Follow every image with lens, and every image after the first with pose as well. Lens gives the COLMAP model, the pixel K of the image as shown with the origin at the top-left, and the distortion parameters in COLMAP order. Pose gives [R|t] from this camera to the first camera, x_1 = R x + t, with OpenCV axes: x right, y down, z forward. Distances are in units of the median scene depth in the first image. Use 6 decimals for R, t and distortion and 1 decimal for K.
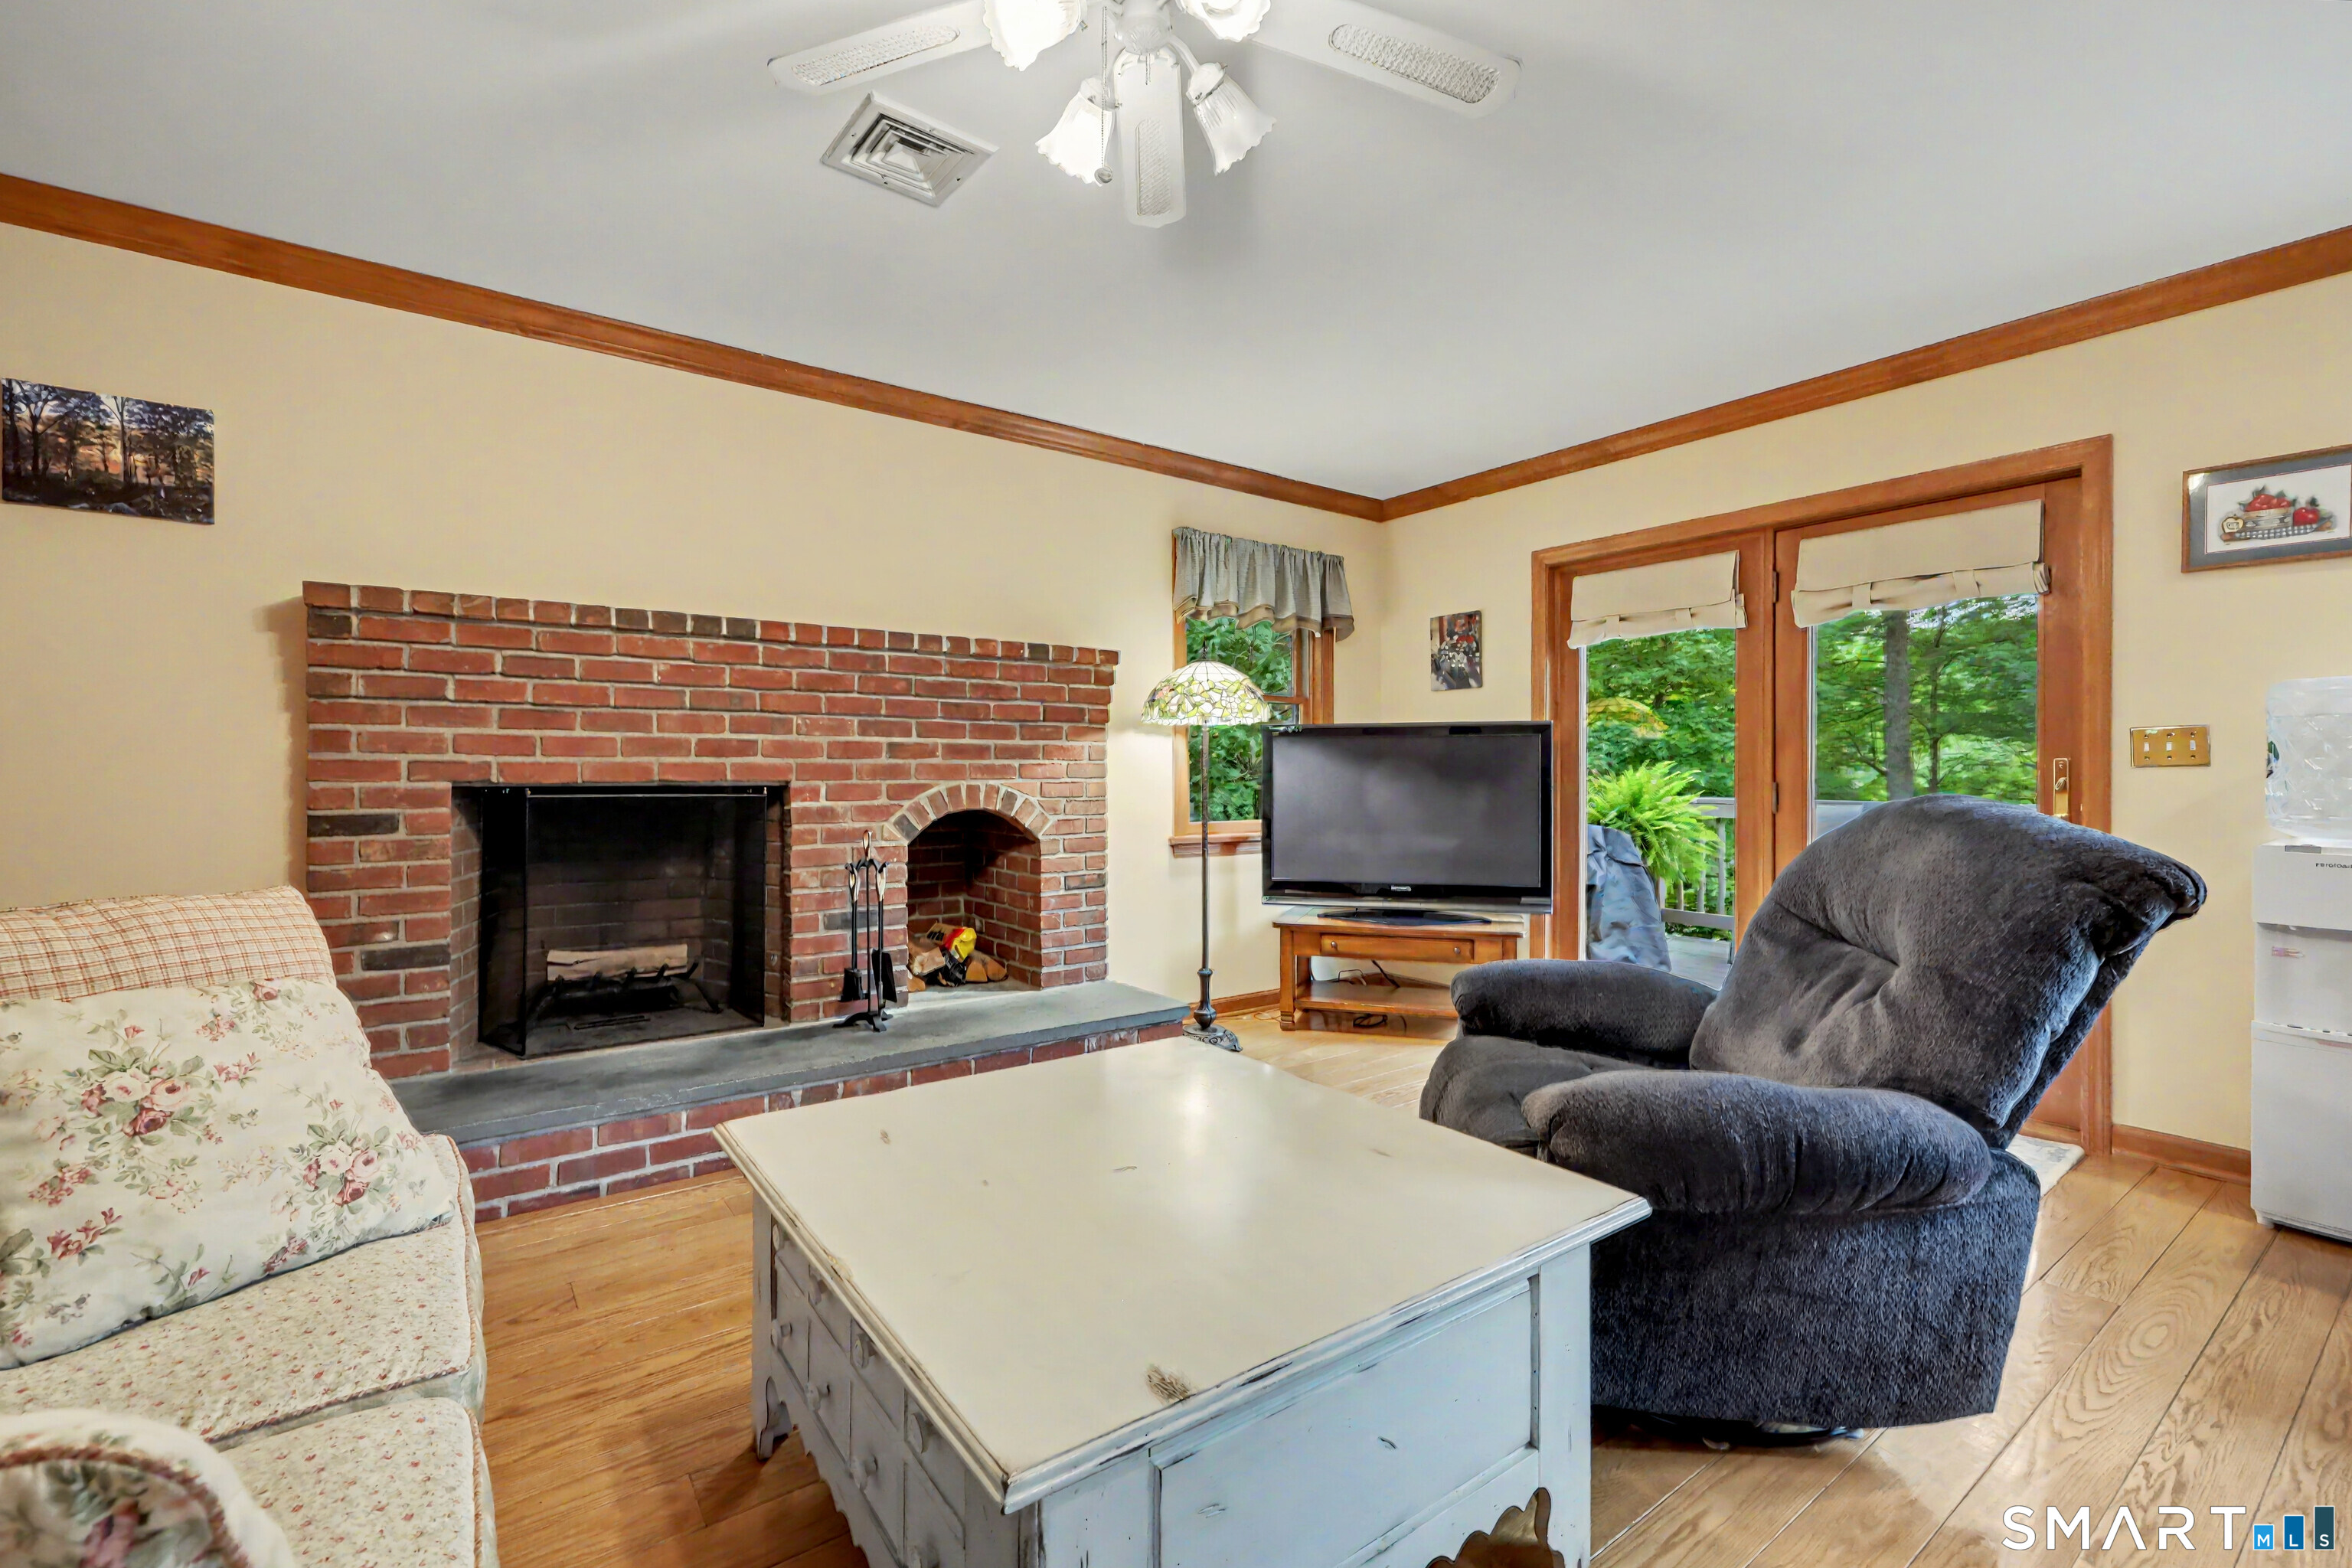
lens RADIAL K [[1013.5, 0, 1176.7], [0, 1013.5, 775.1], [0, 0, 1]] dist [0.002860, 0.000226]
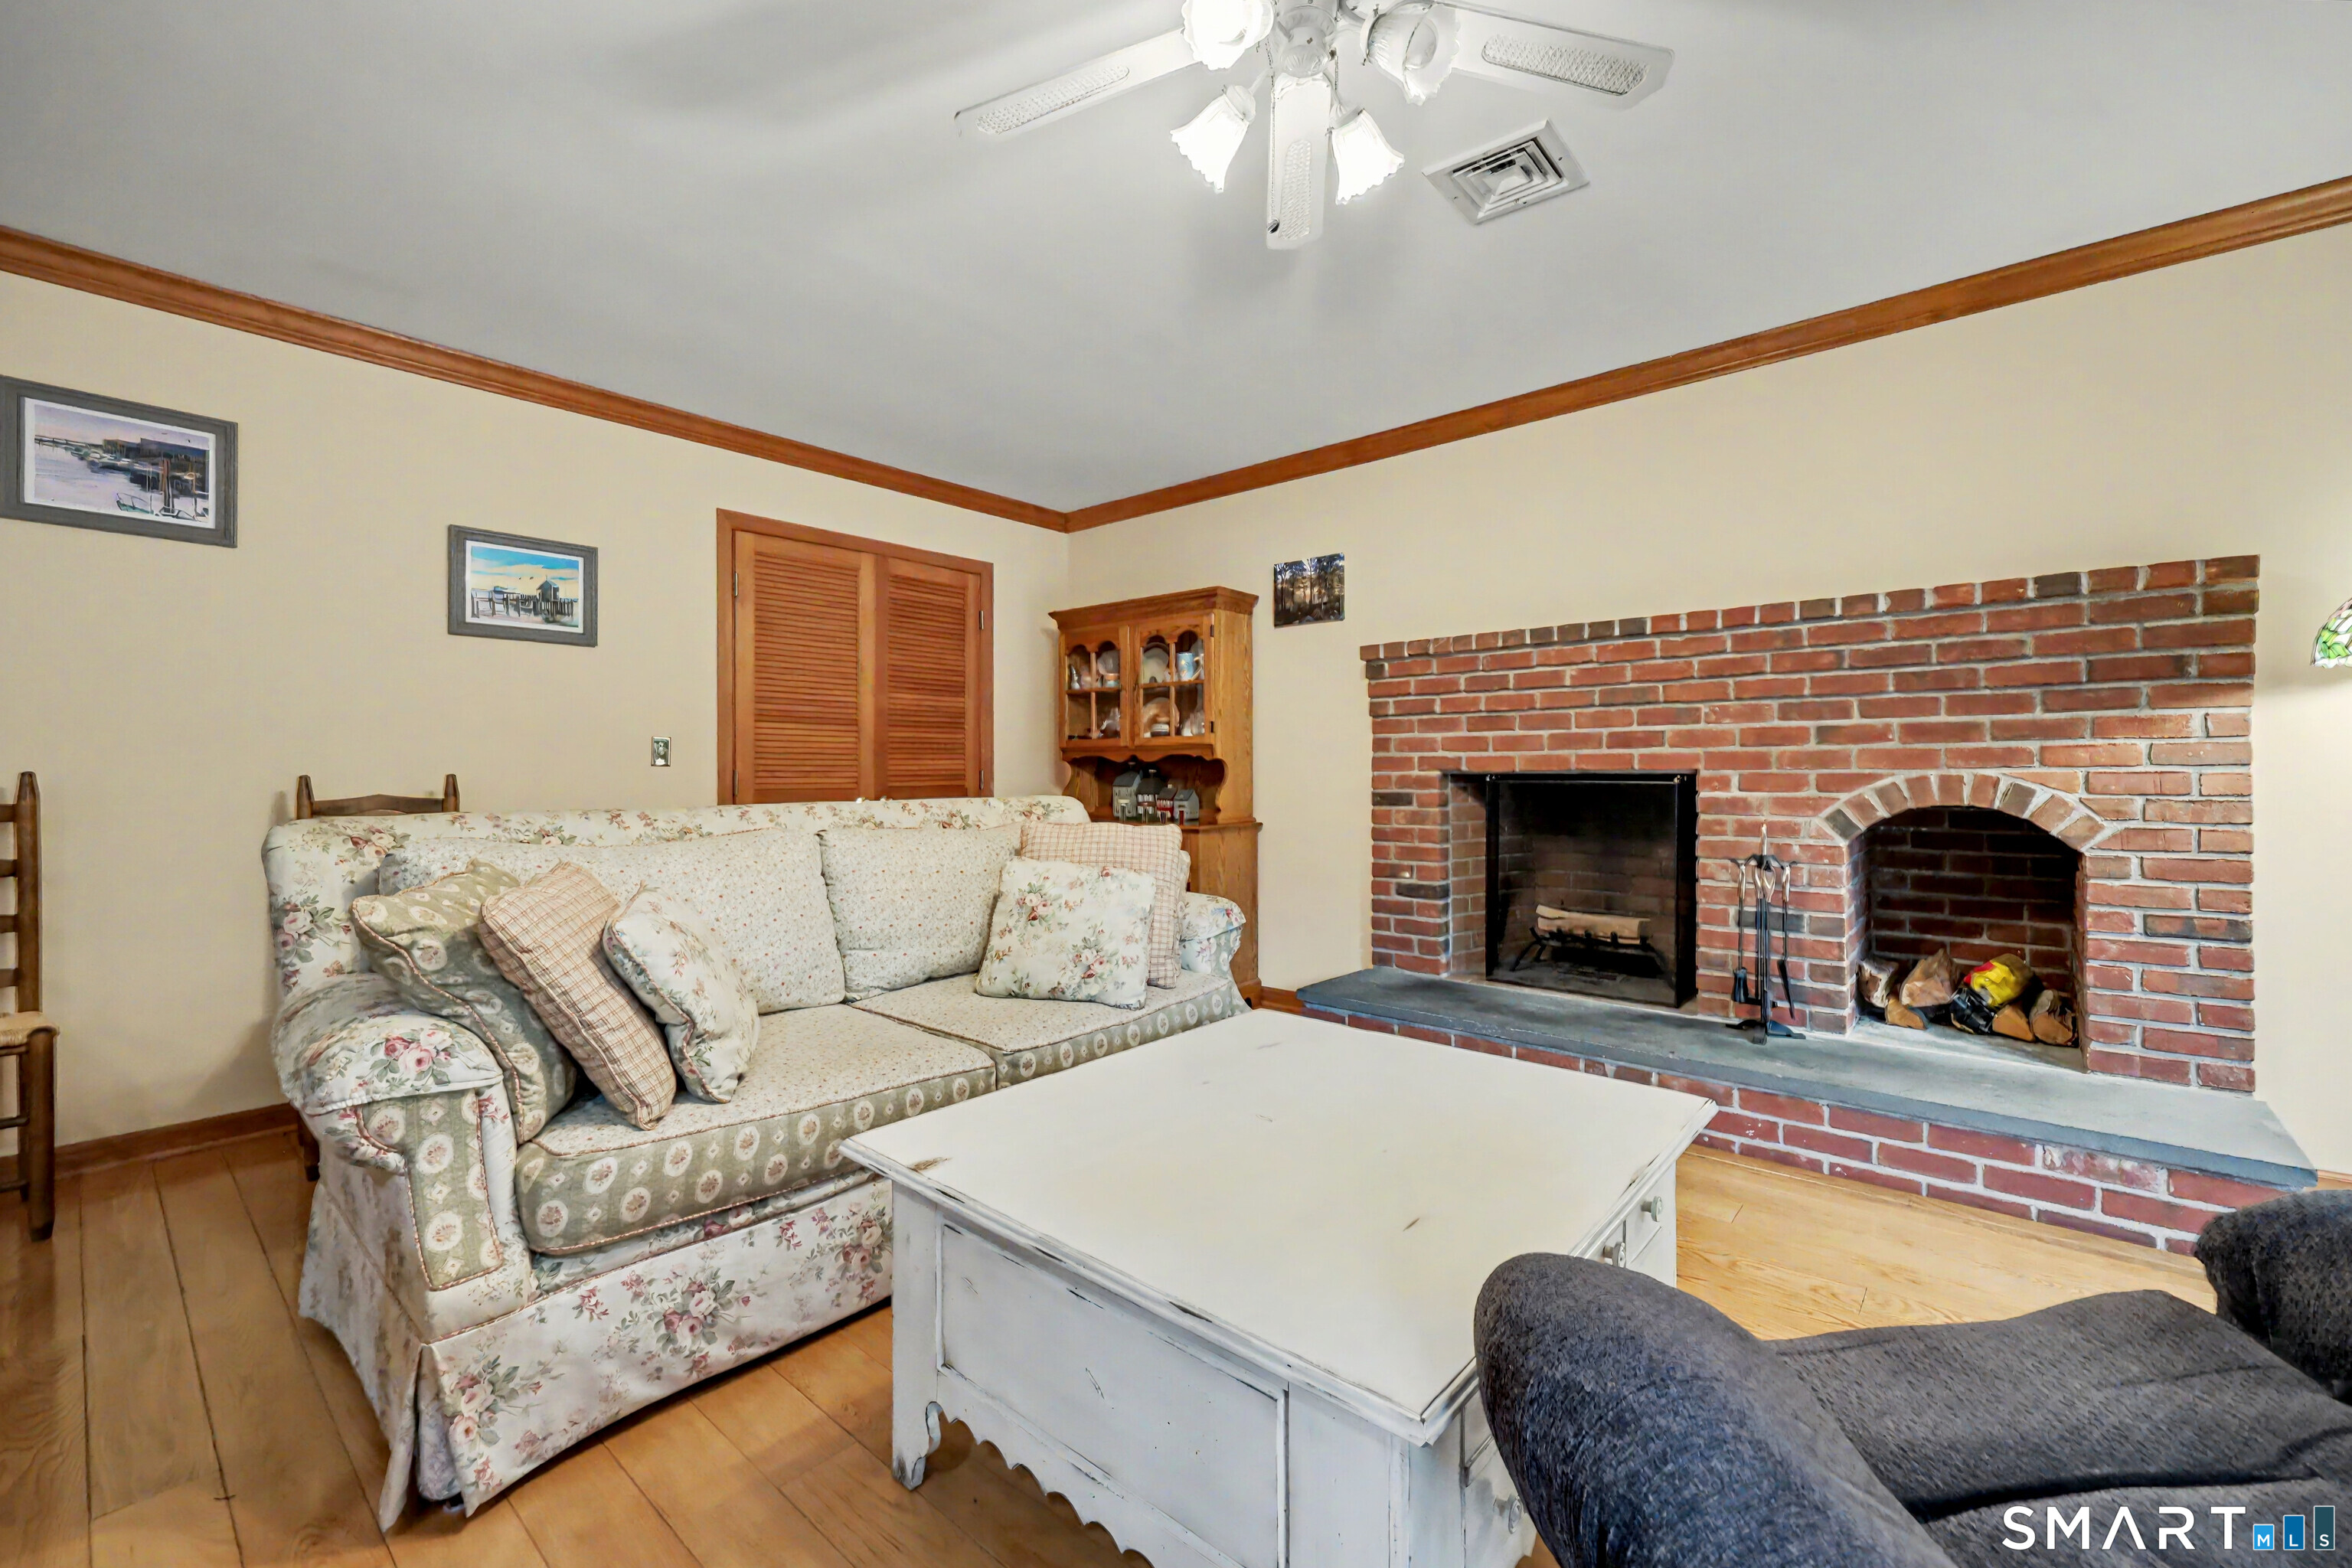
lens RADIAL K [[946.9, 0, 1177.2], [0, 946.9, 780.4], [0, 0, 1]] dist [-0.010892, 0.000385]
pose [[0.211128, 0.010900, -0.977398, 0.395056], [0.007434, 0.999891, 0.012757, 0.000085], [0.977430, -0.009959, 0.211024, 0.287636]]
